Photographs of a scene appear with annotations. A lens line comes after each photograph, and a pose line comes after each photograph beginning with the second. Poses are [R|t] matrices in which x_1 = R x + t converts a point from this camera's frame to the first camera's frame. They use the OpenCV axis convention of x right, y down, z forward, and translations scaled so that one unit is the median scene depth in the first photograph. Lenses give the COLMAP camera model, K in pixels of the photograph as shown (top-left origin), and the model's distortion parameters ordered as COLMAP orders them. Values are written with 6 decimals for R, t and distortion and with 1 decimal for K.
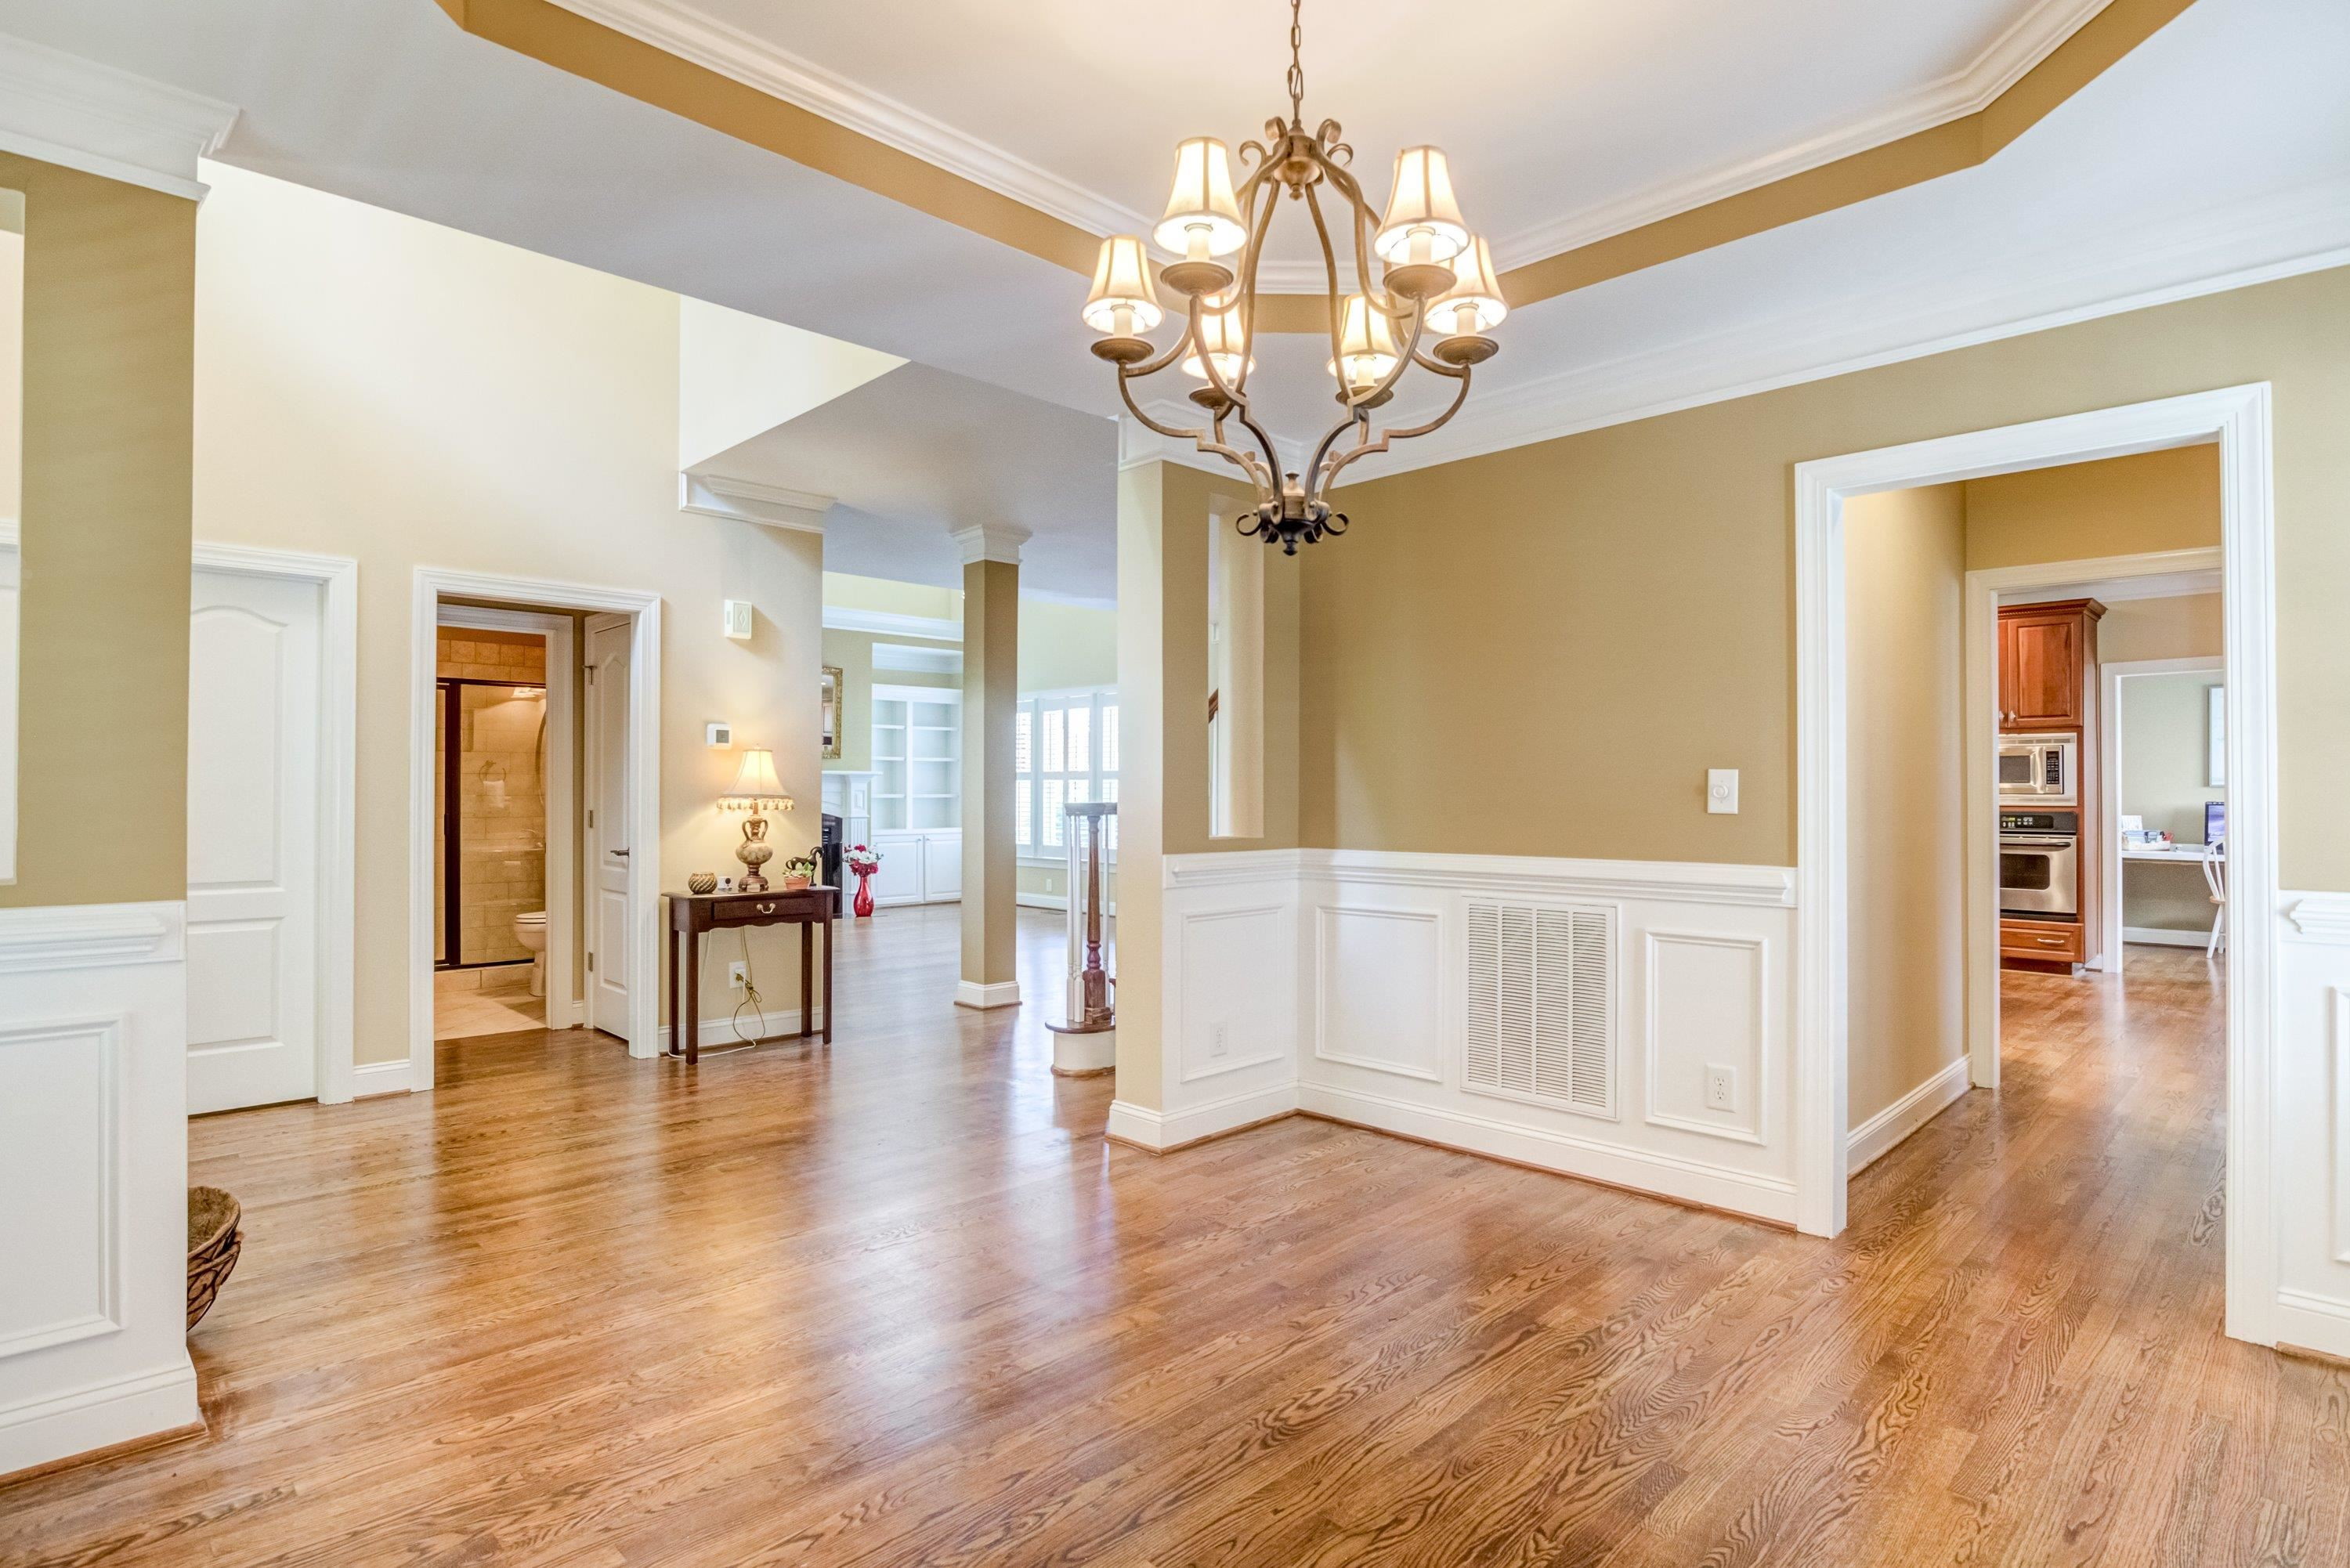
lens RADIAL K [[1161.2, 0, 1129.1], [0, 1161.2, 779.8], [0, 0, 1]] dist [-0.015651, 0.000427]
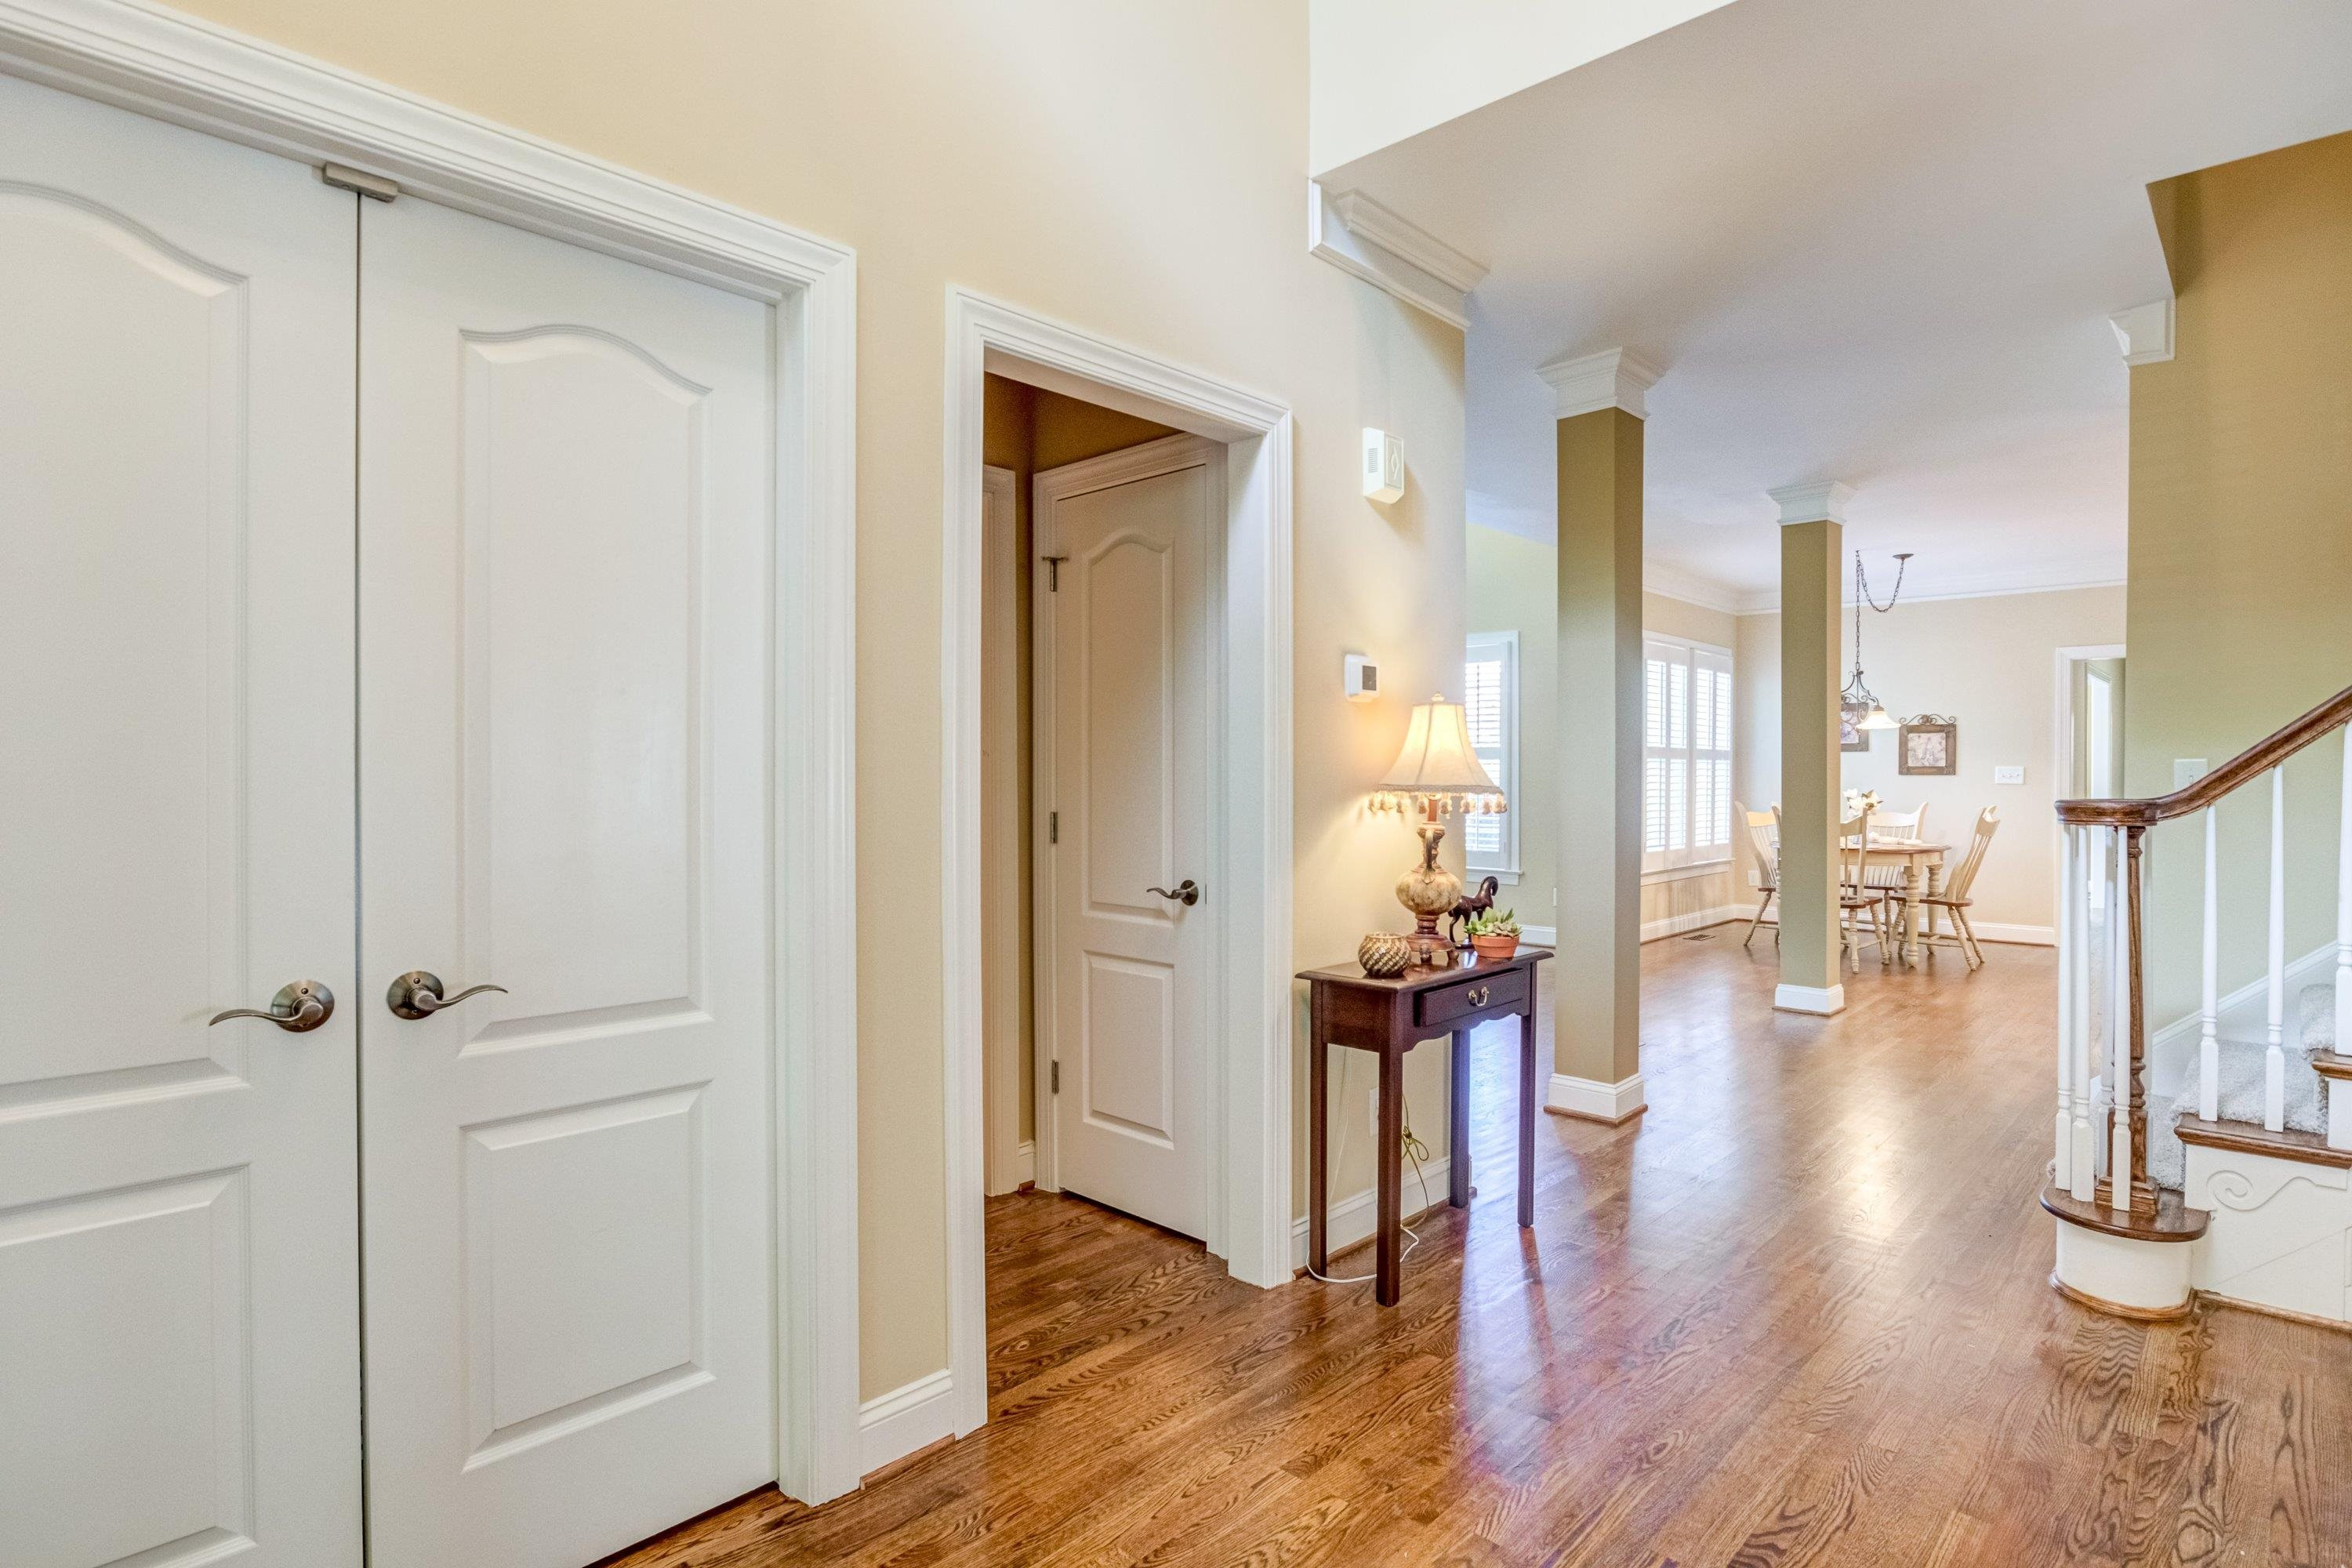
lens RADIAL K [[1181.0, 0, 1176.0], [0, 1181.0, 784.0], [0, 0, 1]] dist [-0.028208, 0.000021]
pose [[0.998448, -0.000679, 0.055687, -0.473890], [-0.000402, 0.999812, 0.019404, 0.001688], [-0.055690, -0.019396, 0.998260, 0.453267]]
